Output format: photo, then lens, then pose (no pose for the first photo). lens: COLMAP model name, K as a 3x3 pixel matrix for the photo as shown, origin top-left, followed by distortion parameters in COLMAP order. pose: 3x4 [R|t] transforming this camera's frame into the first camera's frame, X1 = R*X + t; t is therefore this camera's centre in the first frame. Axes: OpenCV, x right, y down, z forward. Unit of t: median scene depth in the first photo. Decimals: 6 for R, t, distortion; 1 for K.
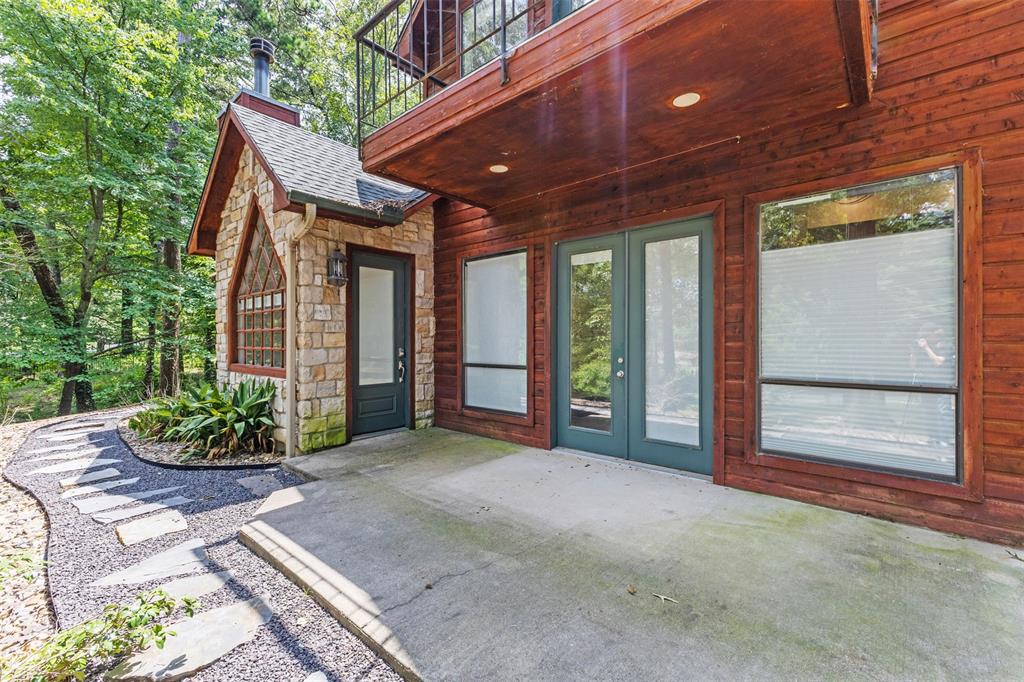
lens RADIAL K [[442.1, 0, 511.4], [0, 442.1, 340.7], [0, 0, 1]] dist [0.020108, -0.005897]
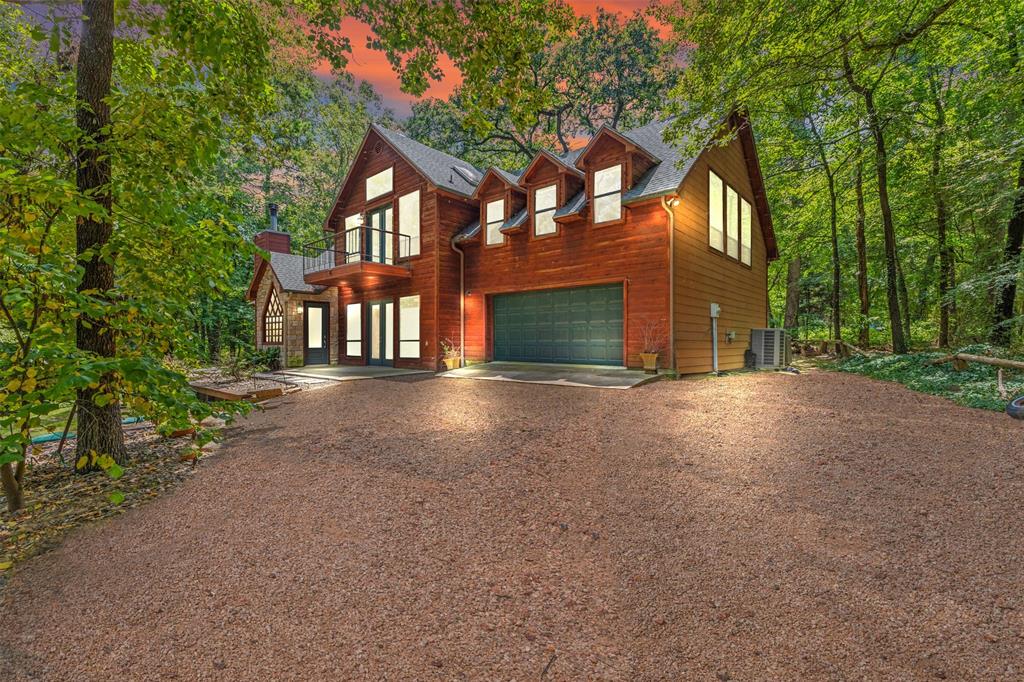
lens RADIAL K [[442.1, 0, 511.9], [0, 442.1, 341.9], [0, 0, 1]] dist [0.020108, -0.005897]
pose [[0.999986, -0.003942, -0.003481, 1.033270], [0.003946, 0.999991, 0.001240, 0.064290], [0.003476, -0.001254, 0.999993, -1.973697]]
